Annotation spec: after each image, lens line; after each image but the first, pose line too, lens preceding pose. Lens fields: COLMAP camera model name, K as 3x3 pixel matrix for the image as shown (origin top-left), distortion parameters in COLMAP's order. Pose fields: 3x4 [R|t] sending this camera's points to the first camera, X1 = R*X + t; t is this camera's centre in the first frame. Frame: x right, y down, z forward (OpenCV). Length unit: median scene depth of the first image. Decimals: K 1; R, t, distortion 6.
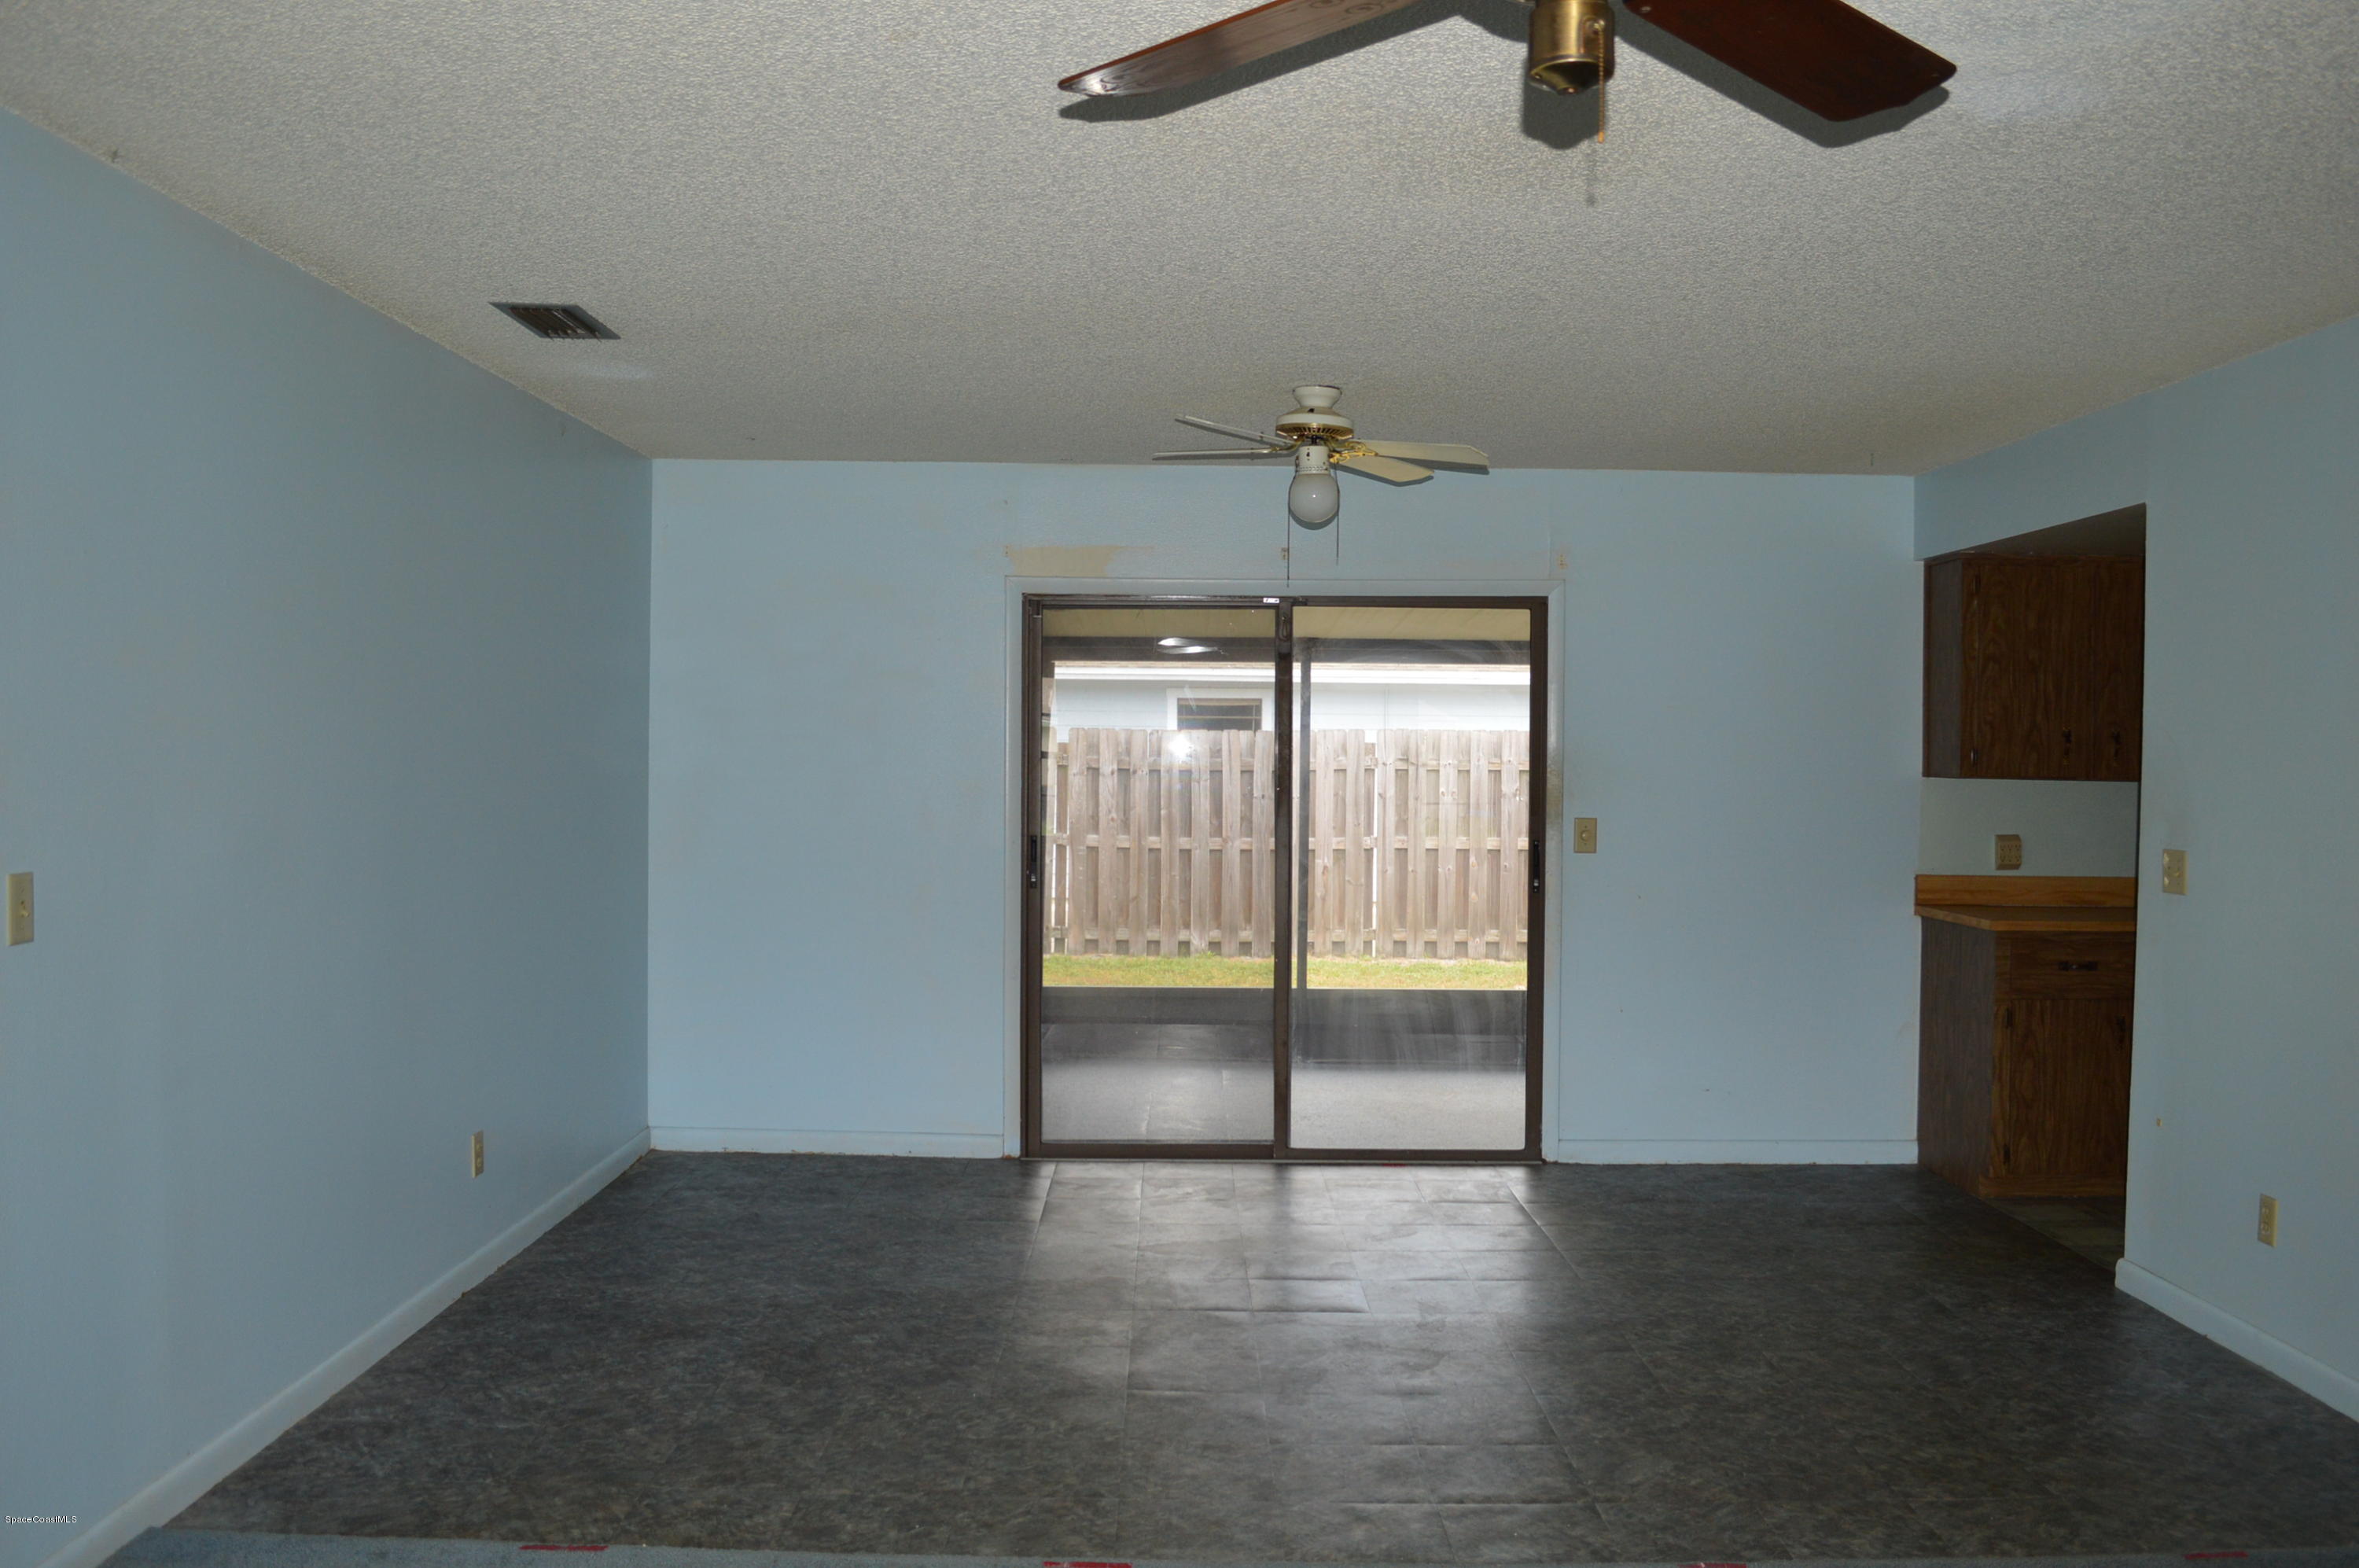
lens RADIAL K [[1870.2, 0, 1177.0], [0, 1870.2, 782.2], [0, 0, 1]] dist [-0.074969, -0.001098]
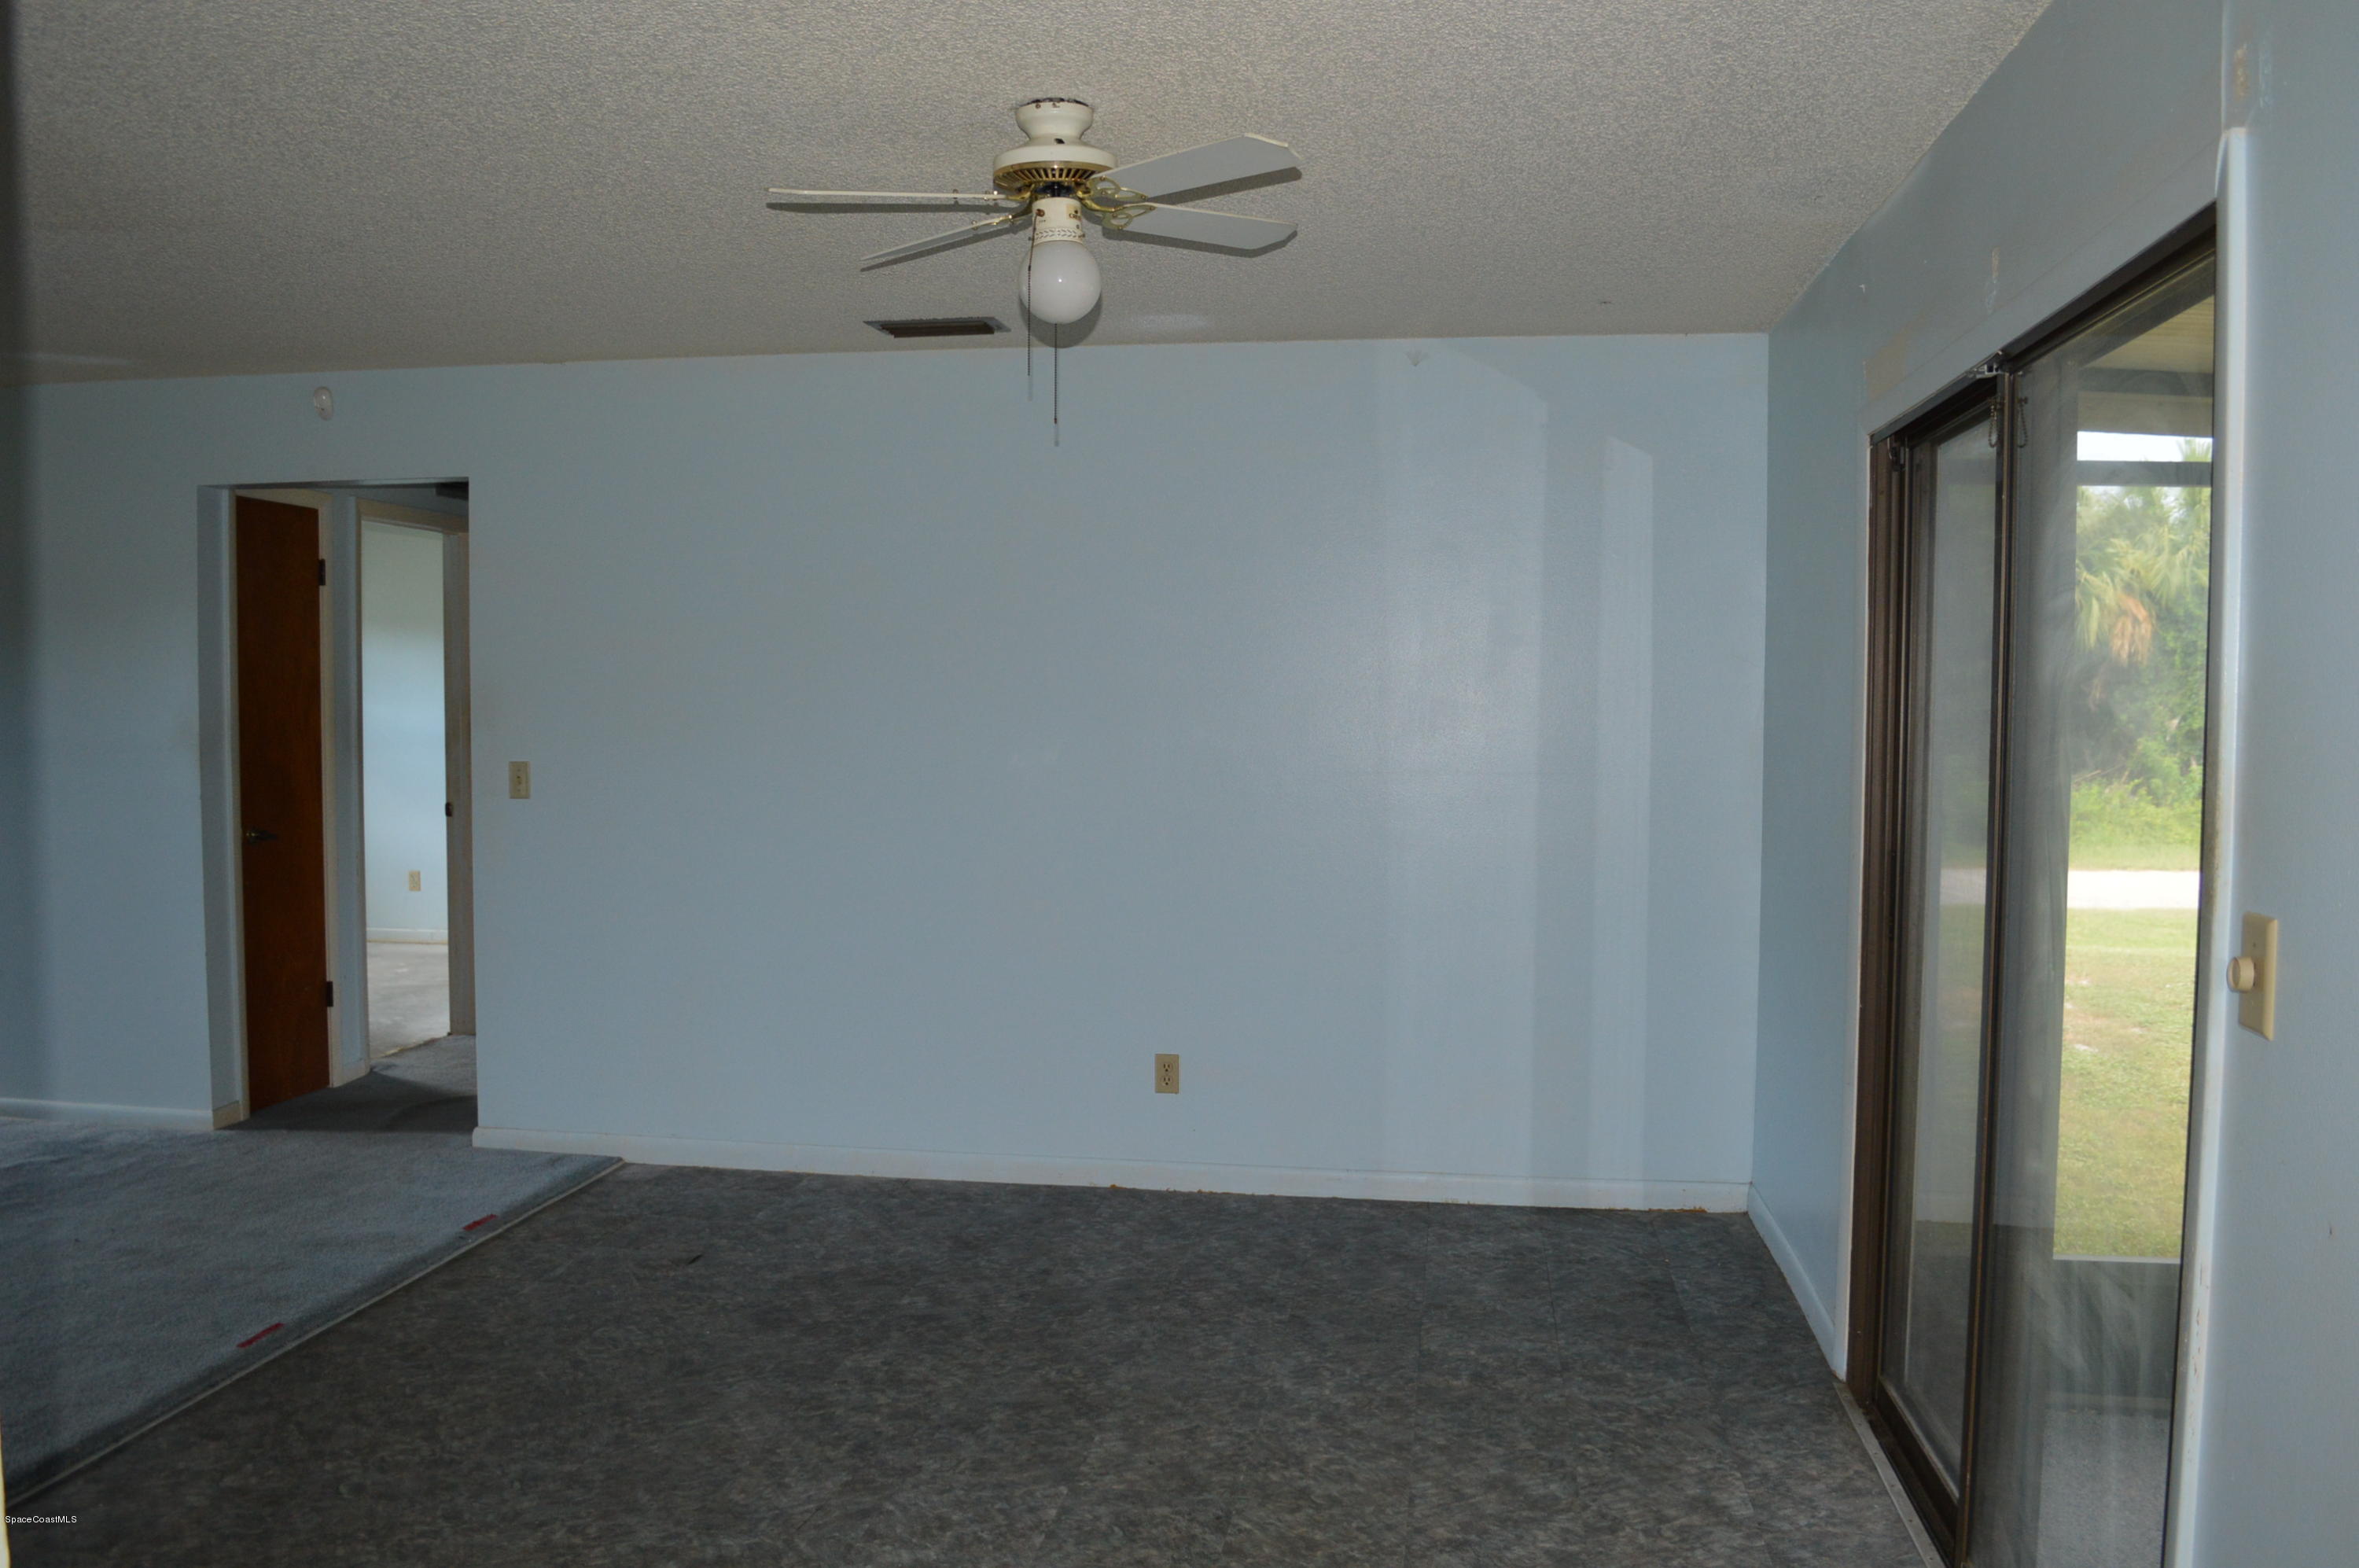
lens RADIAL K [[1870.2, 0, 1177.7], [0, 1870.2, 790.2], [0, 0, 1]] dist [-0.074969, -0.001098]
pose [[-0.157880, 0.028514, -0.987047, 0.766511], [-0.023895, 0.999180, 0.032687, 0.000840], [0.987169, 0.028746, -0.157069, 1.300675]]
